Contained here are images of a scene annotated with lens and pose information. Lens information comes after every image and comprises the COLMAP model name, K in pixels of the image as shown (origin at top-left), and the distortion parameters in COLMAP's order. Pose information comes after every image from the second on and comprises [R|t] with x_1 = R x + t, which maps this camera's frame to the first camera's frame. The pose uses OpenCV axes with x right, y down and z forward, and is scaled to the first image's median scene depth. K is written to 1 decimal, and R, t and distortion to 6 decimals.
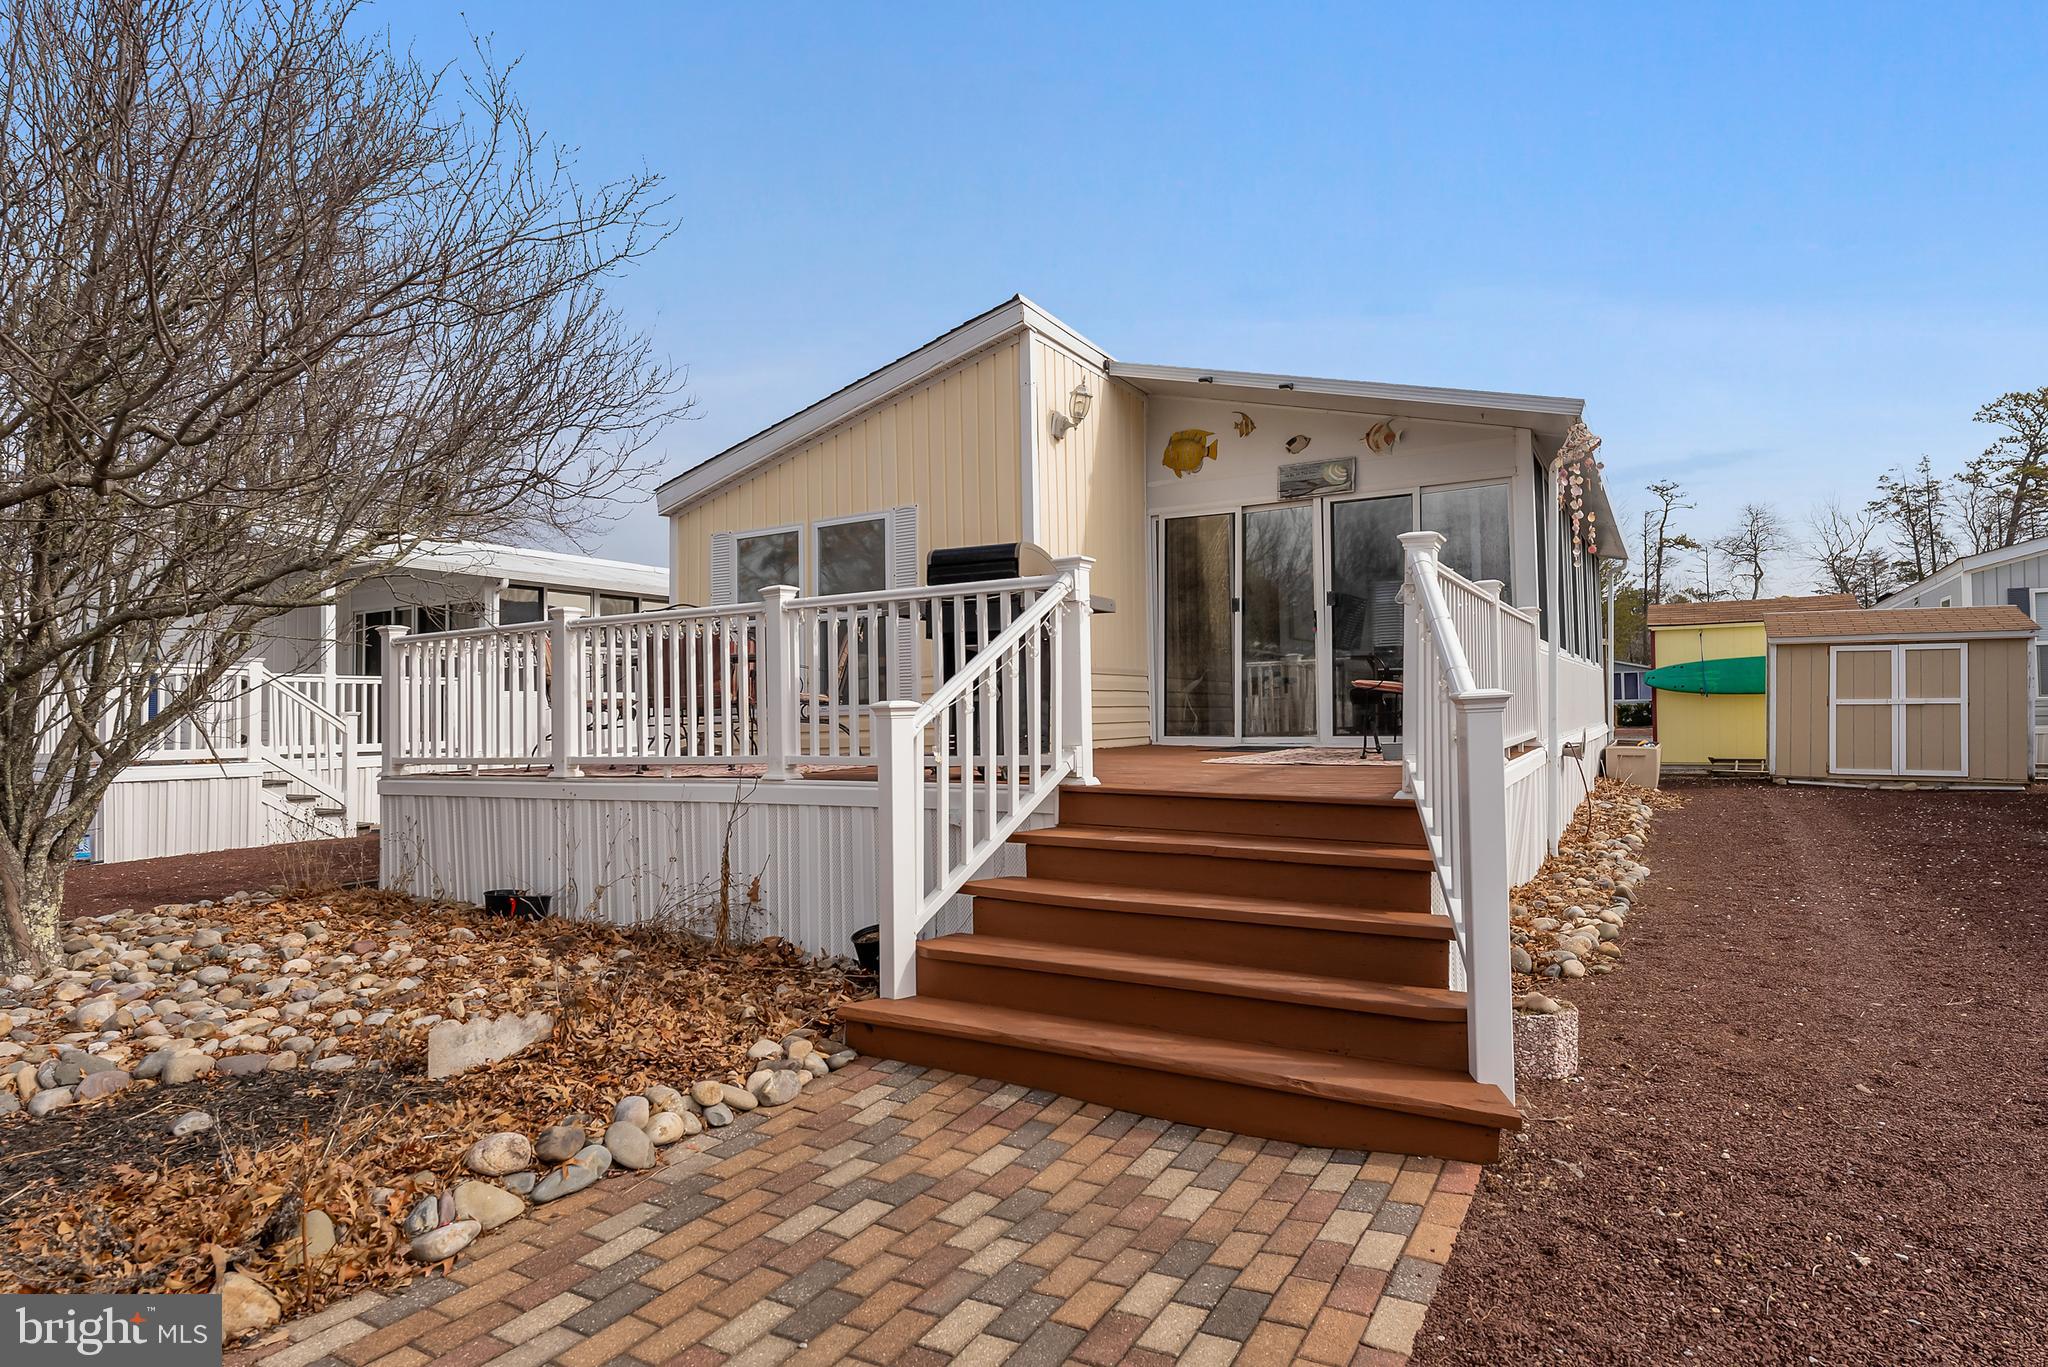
lens RADIAL K [[1143.3, 0, 1035.7], [0, 1143.3, 674.8], [0, 0, 1]] dist [0.000518, -0.002246]
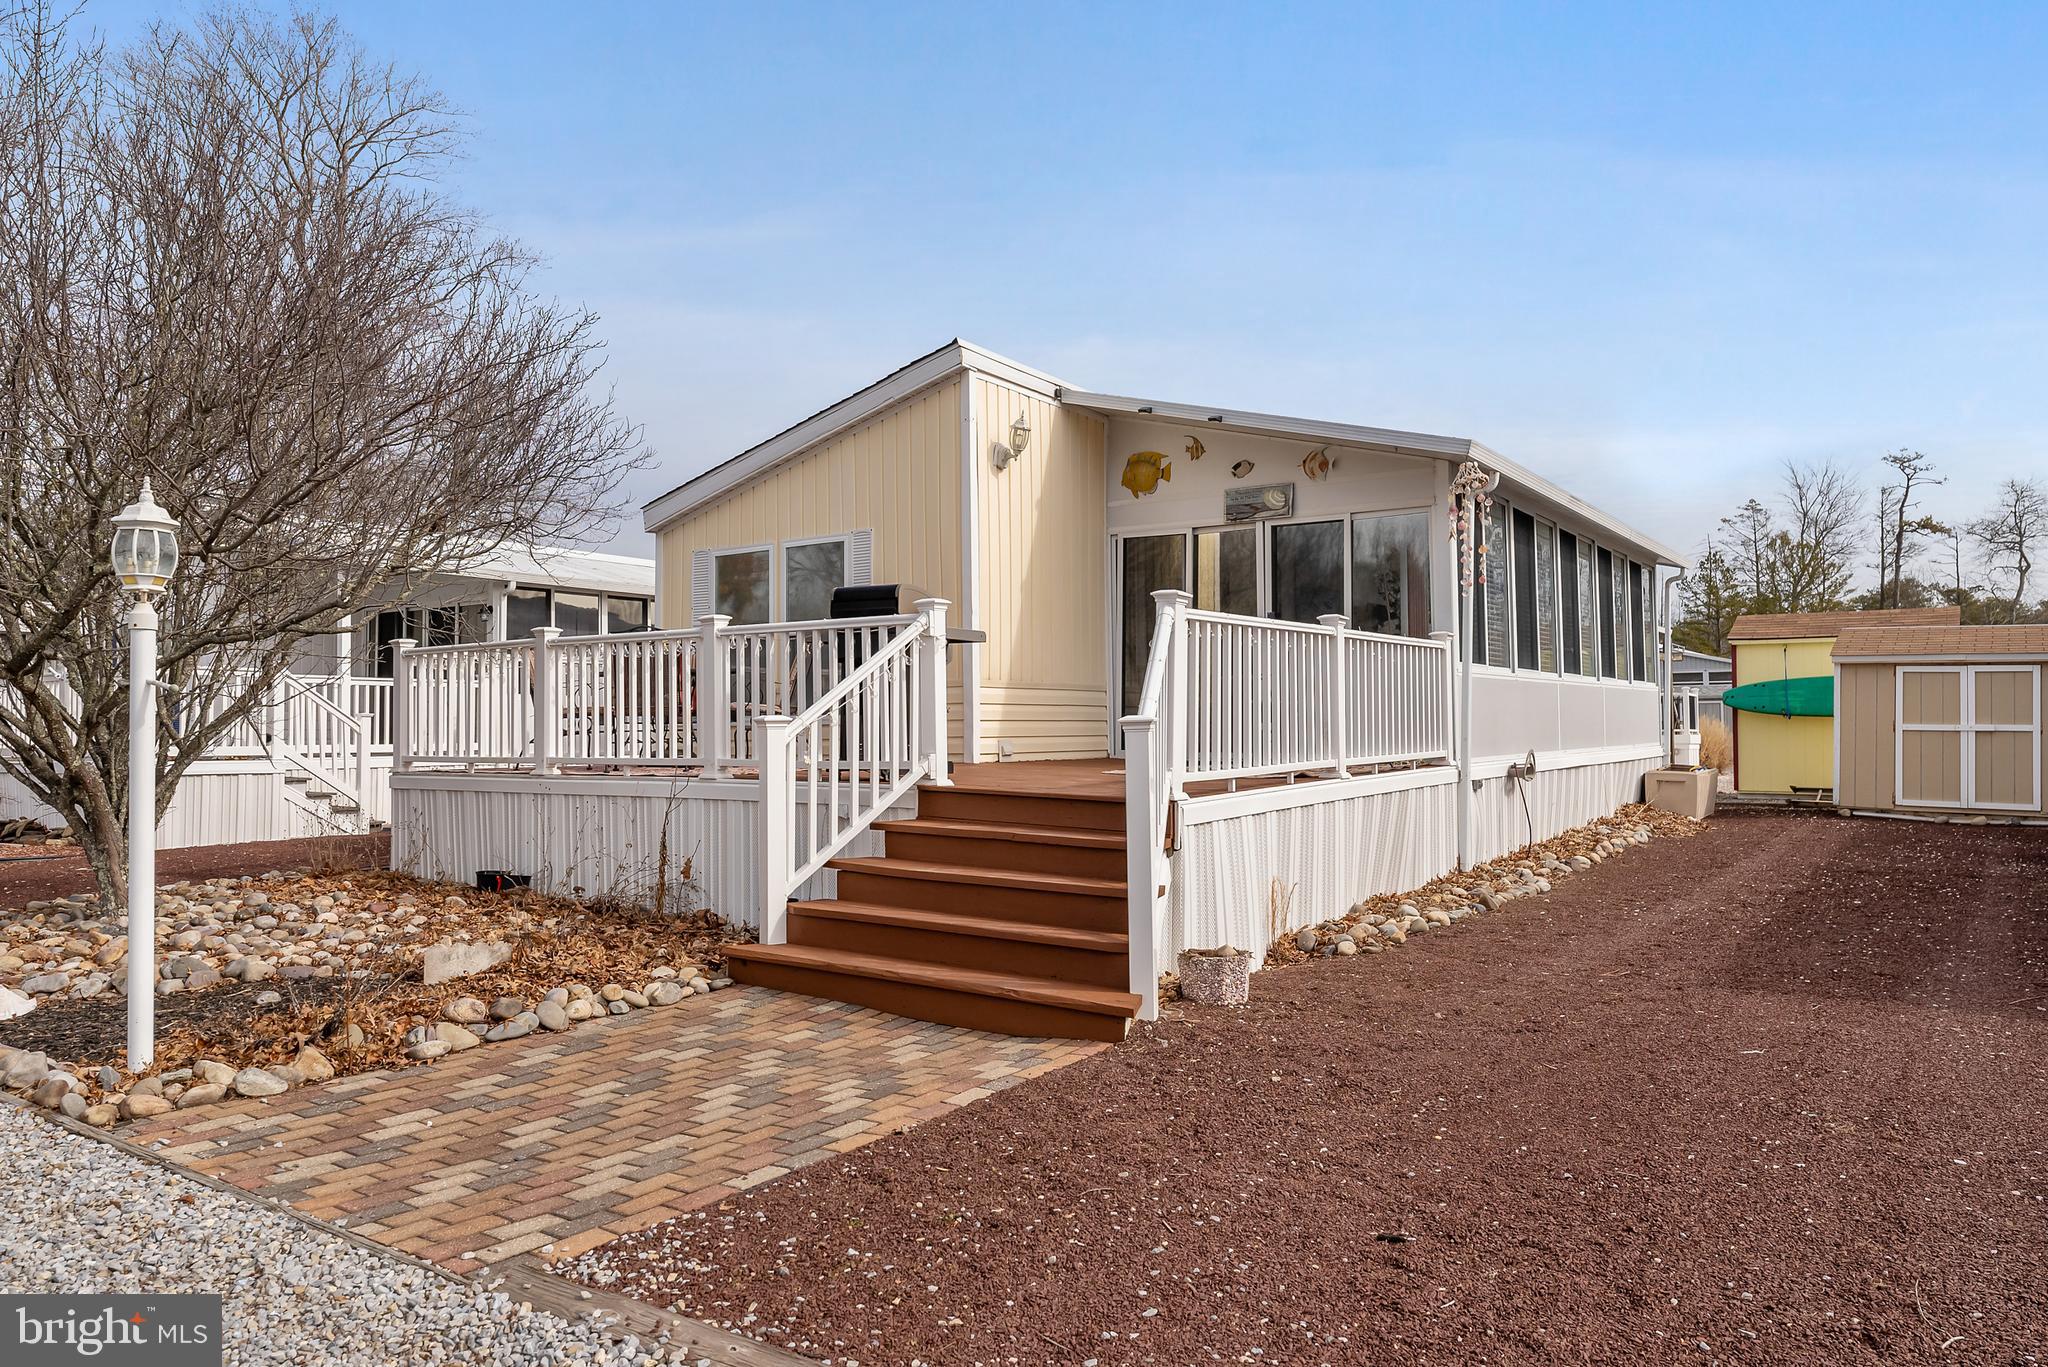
lens RADIAL K [[1397.6, 0, 1031.7], [0, 1397.6, 697.4], [0, 0, 1]] dist [-0.001160, -0.000320]
pose [[0.995770, 0.014482, -0.090728, 0.173335], [-0.013081, 0.999786, 0.016015, -0.014913], [0.090941, -0.014761, 0.995747, -0.303430]]
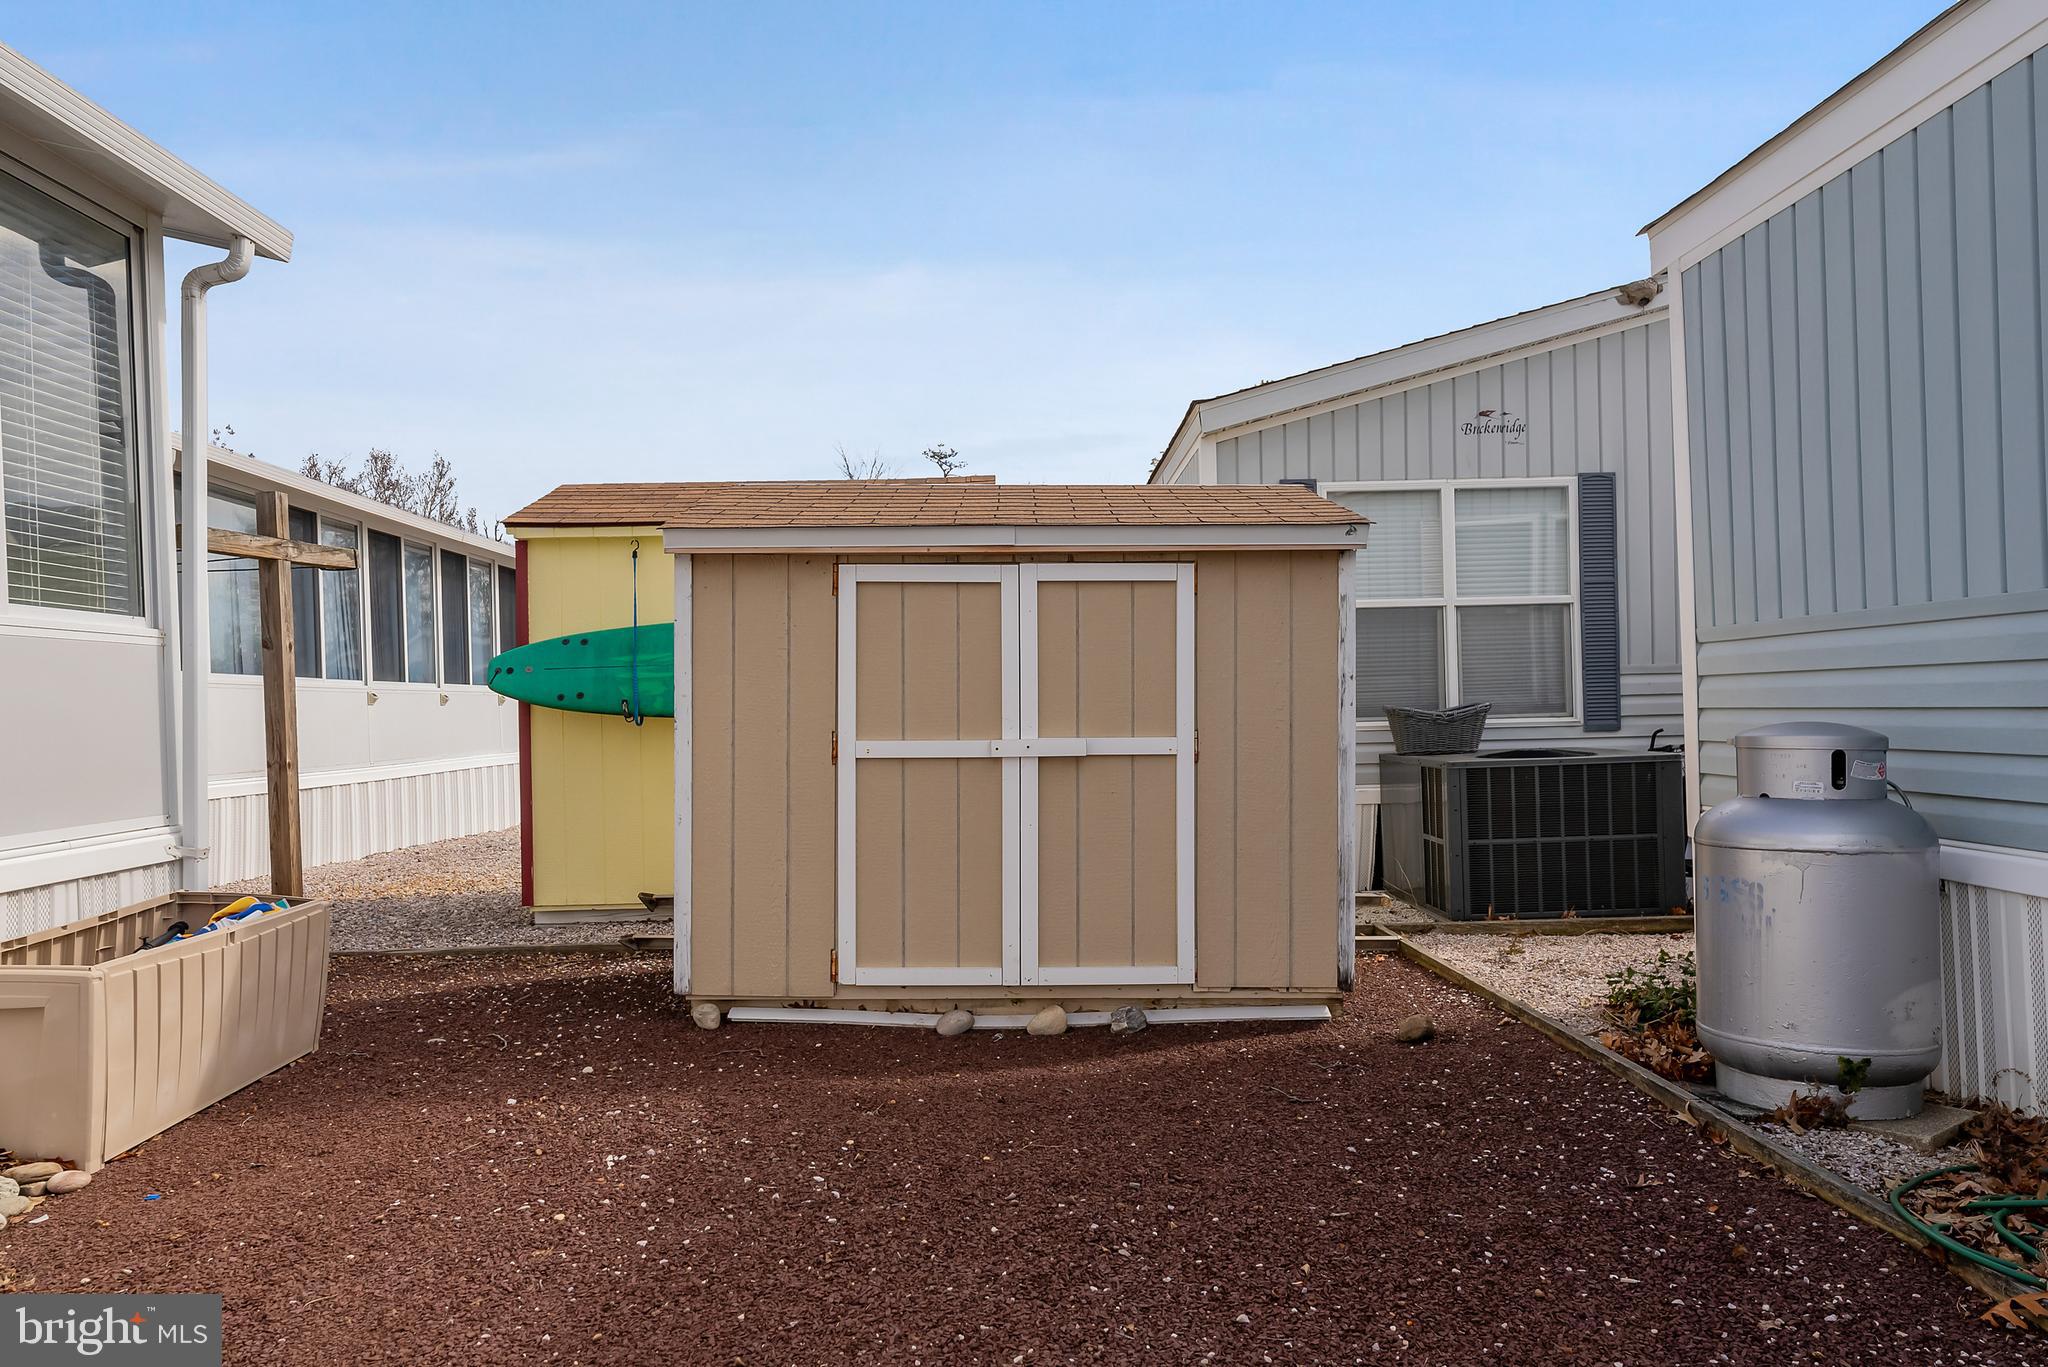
lens RADIAL K [[1294.1, 0, 1072.3], [0, 1294.1, 591.1], [0, 0, 1]] dist [0.017886, 0.001326]
pose [[0.846551, 0.048893, 0.530057, 0.938618], [-0.012133, 0.997286, -0.072613, 0.009970], [-0.532169, 0.055040, 0.844847, 1.123559]]
